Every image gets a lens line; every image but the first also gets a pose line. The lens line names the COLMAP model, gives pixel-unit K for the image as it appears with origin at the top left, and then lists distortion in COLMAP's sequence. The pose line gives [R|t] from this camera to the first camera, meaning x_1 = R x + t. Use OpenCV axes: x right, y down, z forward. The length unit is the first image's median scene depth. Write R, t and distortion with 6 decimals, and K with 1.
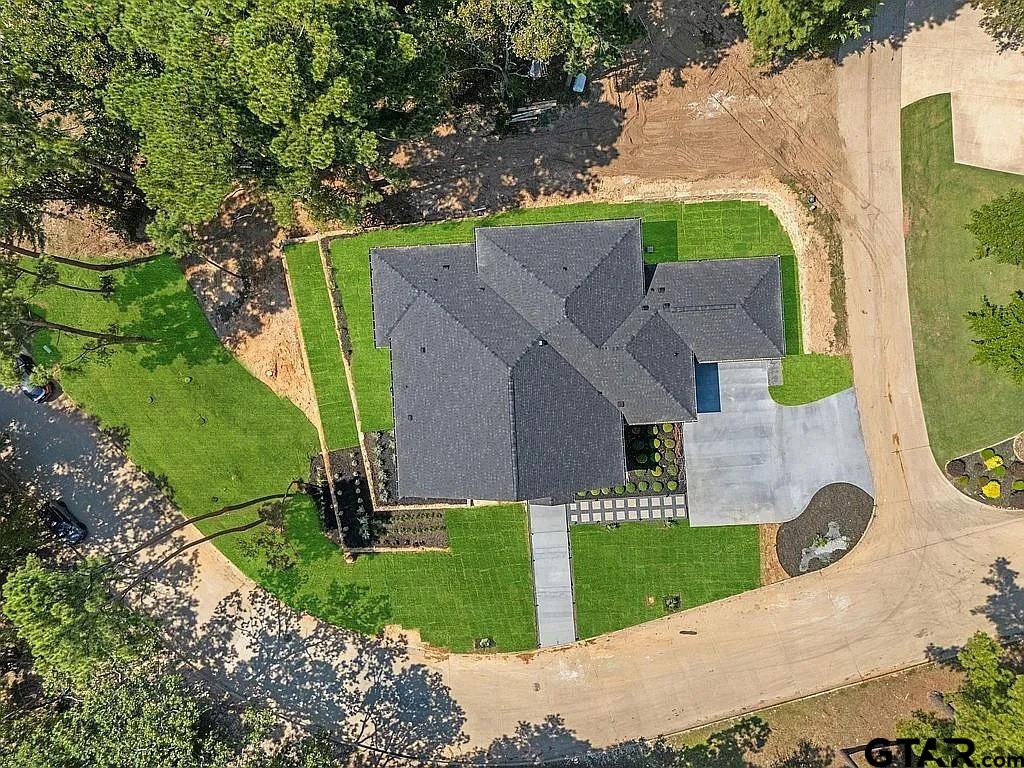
lens RADIAL K [[754.2, 0, 514.1], [0, 754.2, 383.4], [0, 0, 1]] dist [0.071995, -0.063528]
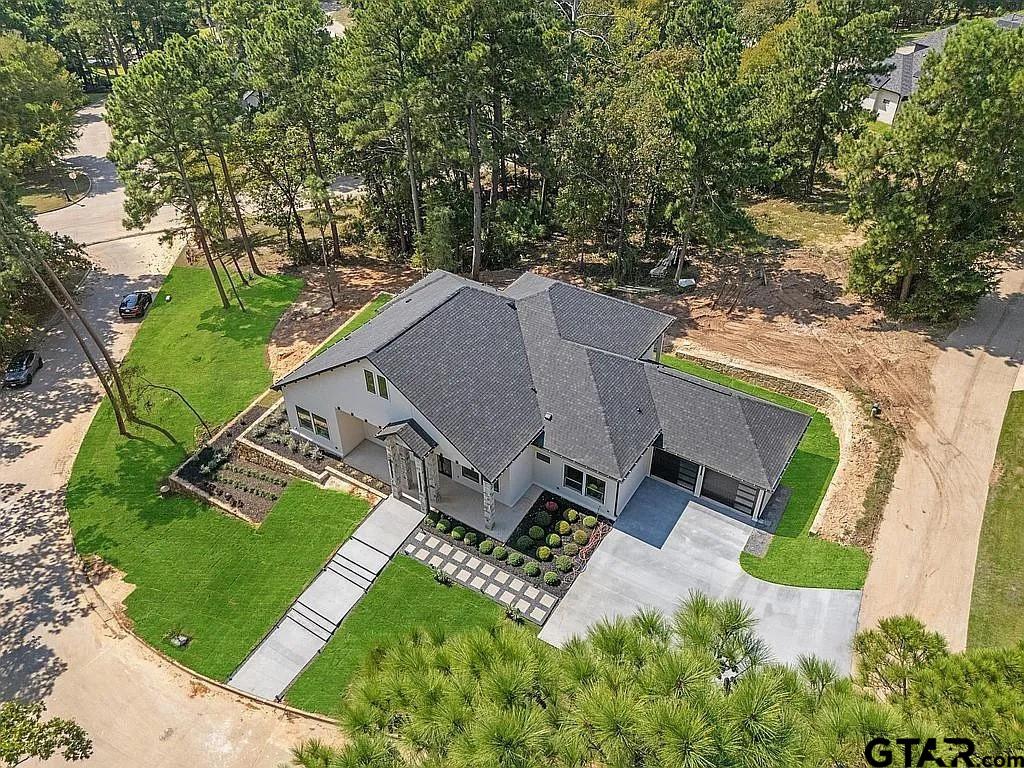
lens RADIAL K [[754.2, 0, 514.1], [0, 754.2, 383.4], [0, 0, 1]] dist [0.071995, -0.063528]
pose [[0.809261, 0.371020, -0.455457, 0.426978], [-0.587447, 0.509123, -0.629047, 0.491994], [-0.001505, 0.776620, 0.629968, 0.436457]]
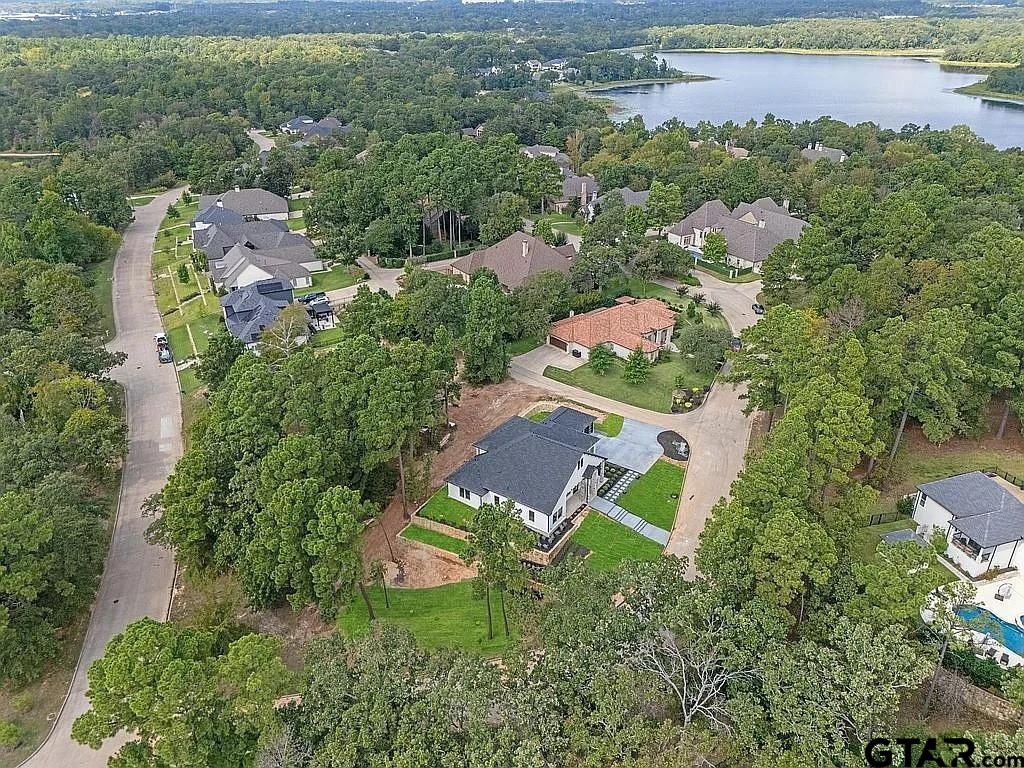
lens RADIAL K [[754.2, 0, 514.1], [0, 754.2, 383.4], [0, 0, 1]] dist [0.071995, -0.063528]
pose [[0.617618, -0.346293, 0.706137, -1.352280], [0.786291, 0.291457, -0.544793, 0.958483], [-0.017151, 0.891703, 0.452296, -0.143563]]
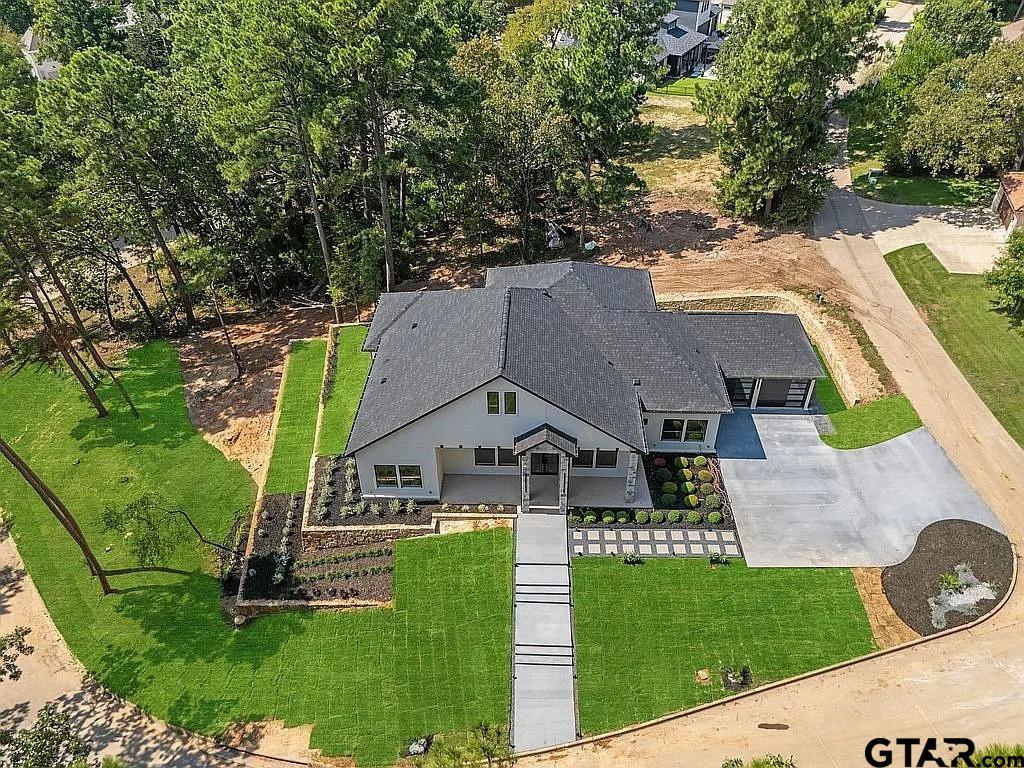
lens RADIAL K [[754.2, 0, 514.1], [0, 754.2, 383.4], [0, 0, 1]] dist [0.071995, -0.063528]
pose [[0.995987, 0.063009, -0.063554, 0.055241], [-0.089005, 0.623221, -0.776964, 0.638129], [-0.009348, 0.779503, 0.626329, 0.443853]]
